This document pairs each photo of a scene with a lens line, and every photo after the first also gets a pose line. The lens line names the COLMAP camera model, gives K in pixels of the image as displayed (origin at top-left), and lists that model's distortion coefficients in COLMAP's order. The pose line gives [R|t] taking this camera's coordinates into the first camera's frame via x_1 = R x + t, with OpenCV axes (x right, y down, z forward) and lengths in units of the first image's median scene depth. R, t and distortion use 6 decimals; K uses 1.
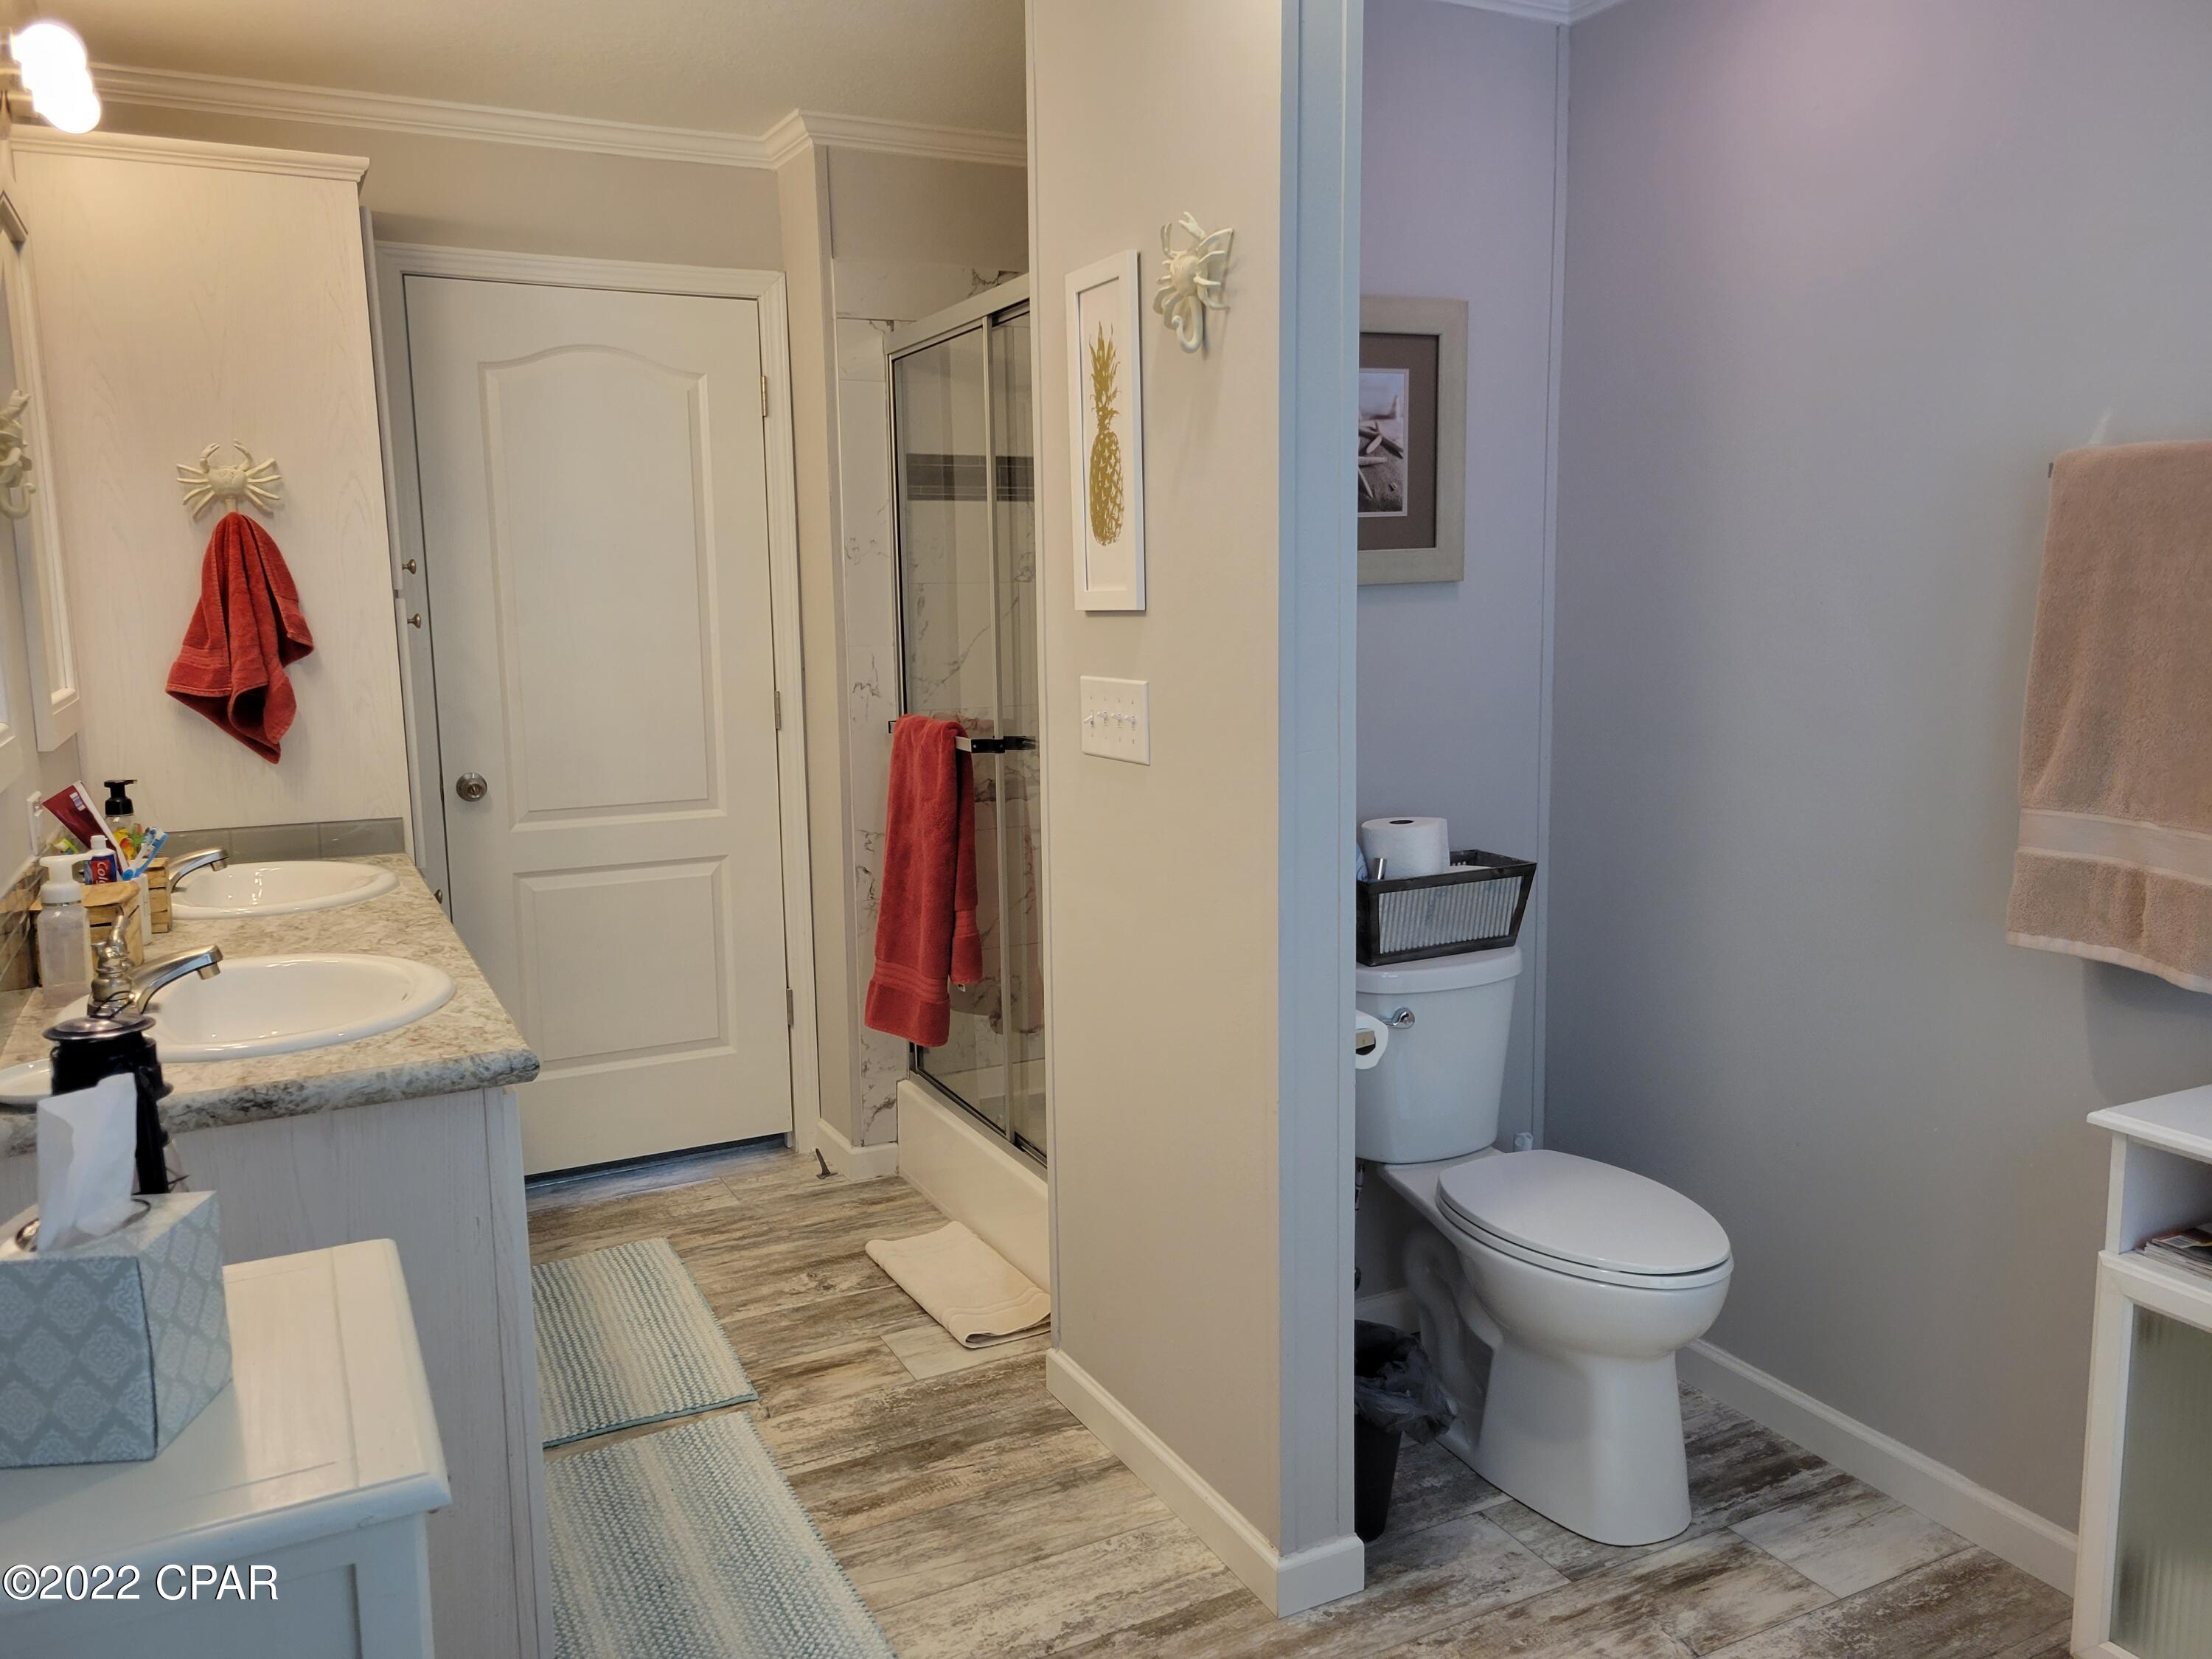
lens RADIAL K [[1663.4, 0, 1110.4], [0, 1663.4, 839.1], [0, 0, 1]] dist [0.033420, -0.008372]
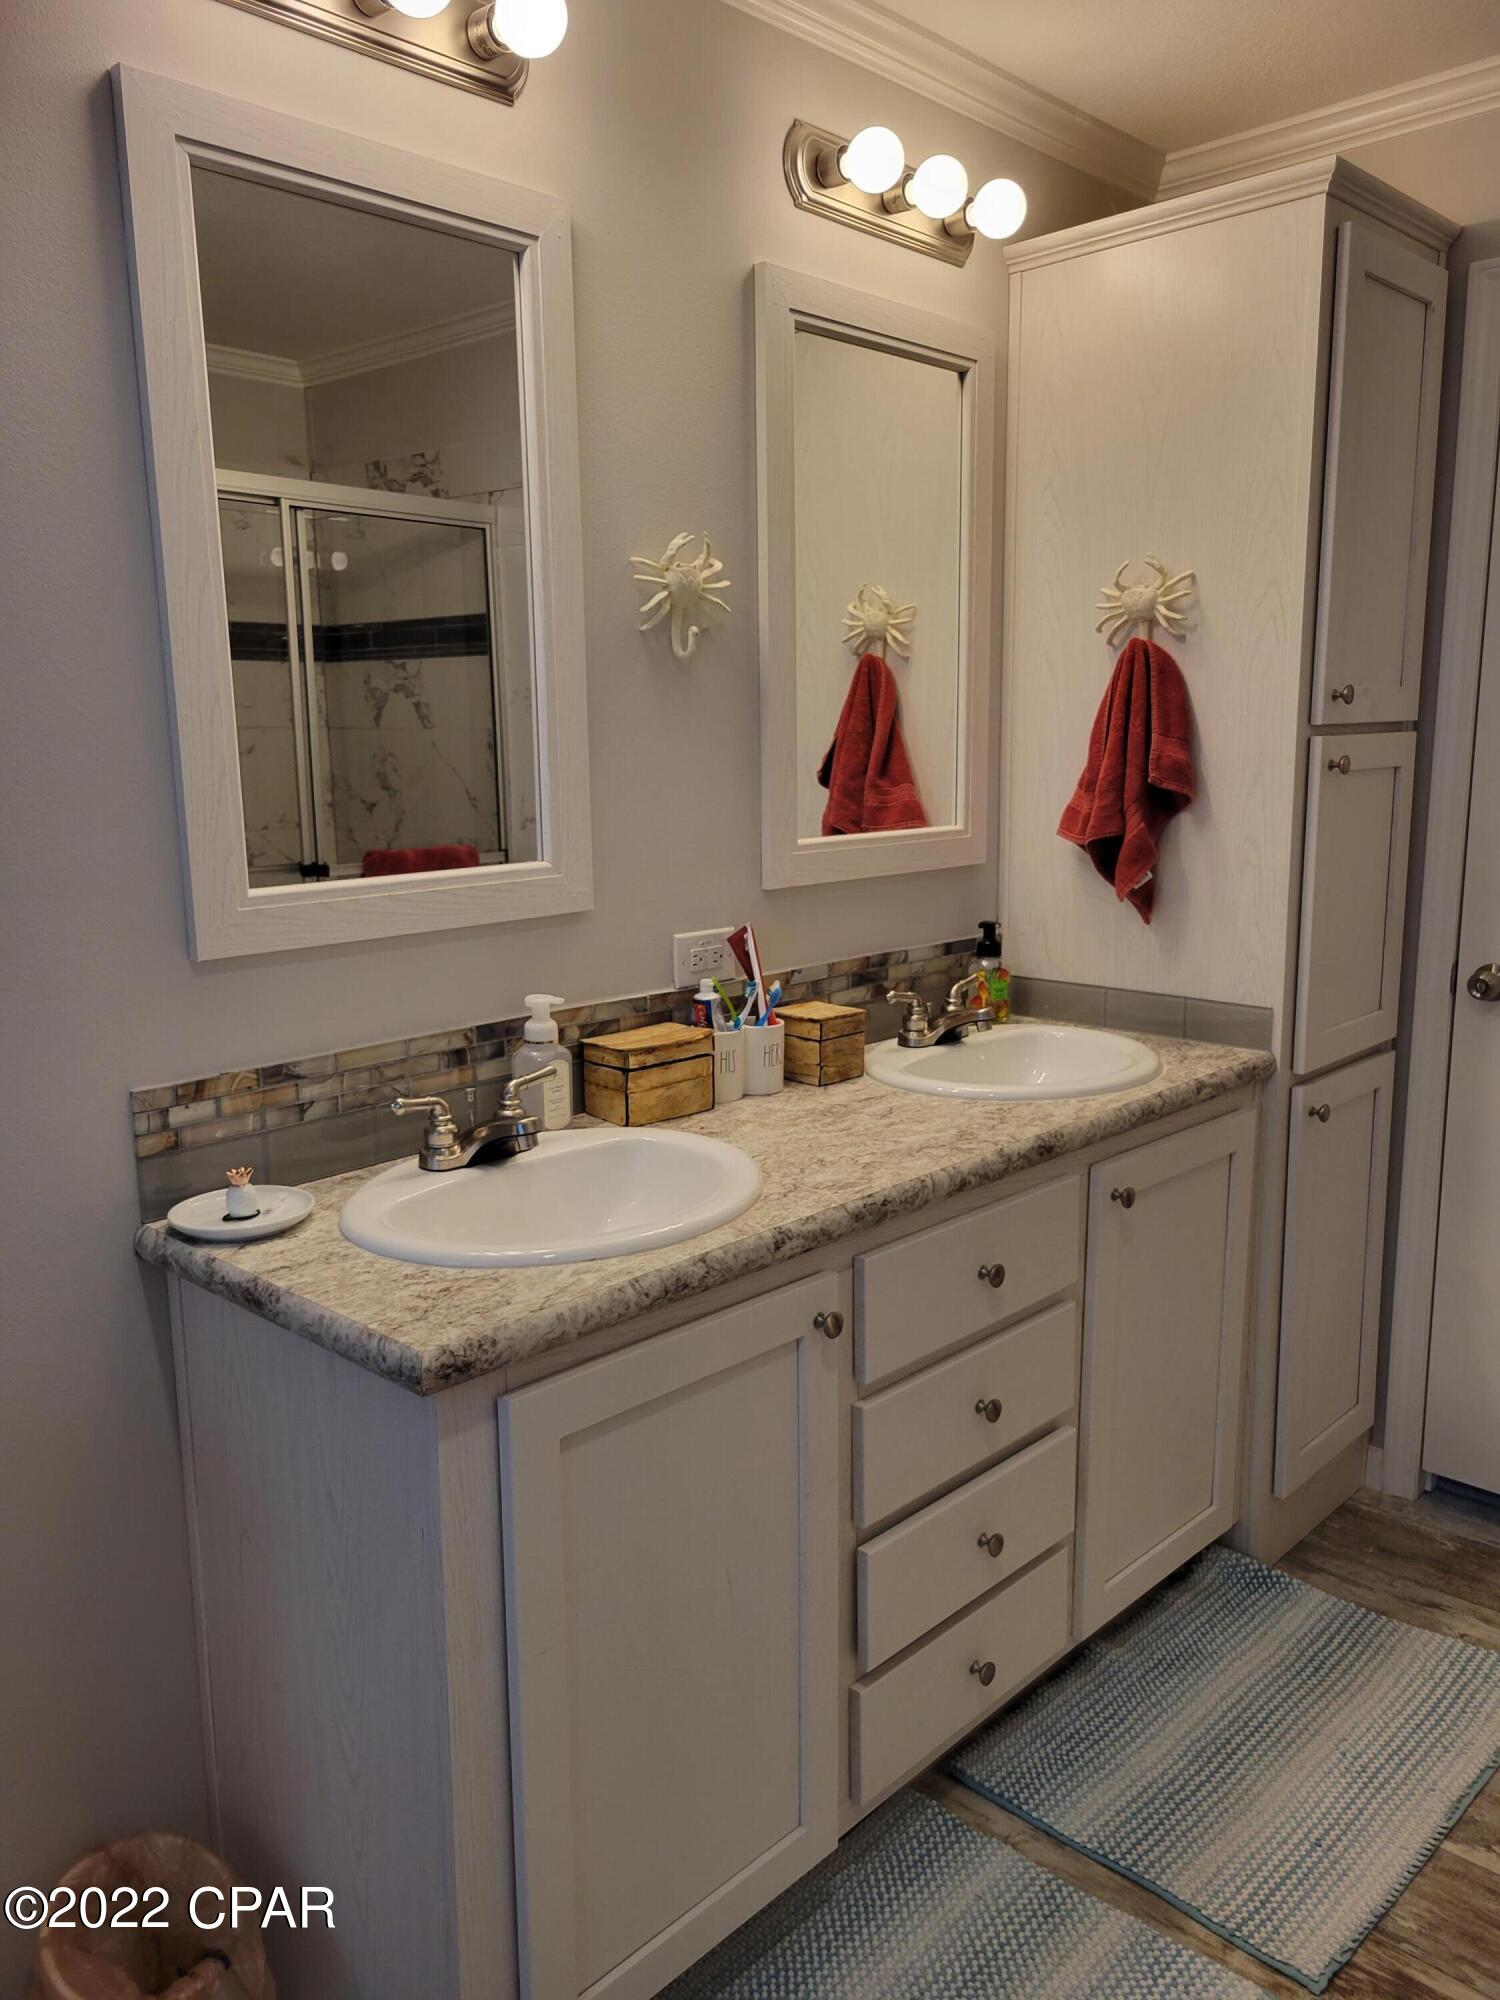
lens RADIAL K [[1536.3, 0, 748.3], [0, 1536.3, 1007.4], [0, 0, 1]] dist [0.002362, 0.000238]
pose [[0.321887, 0.177608, -0.929970, 0.205144], [-0.133229, 0.980970, 0.141234, -0.094423], [0.937357, 0.078438, 0.339424, 0.570475]]
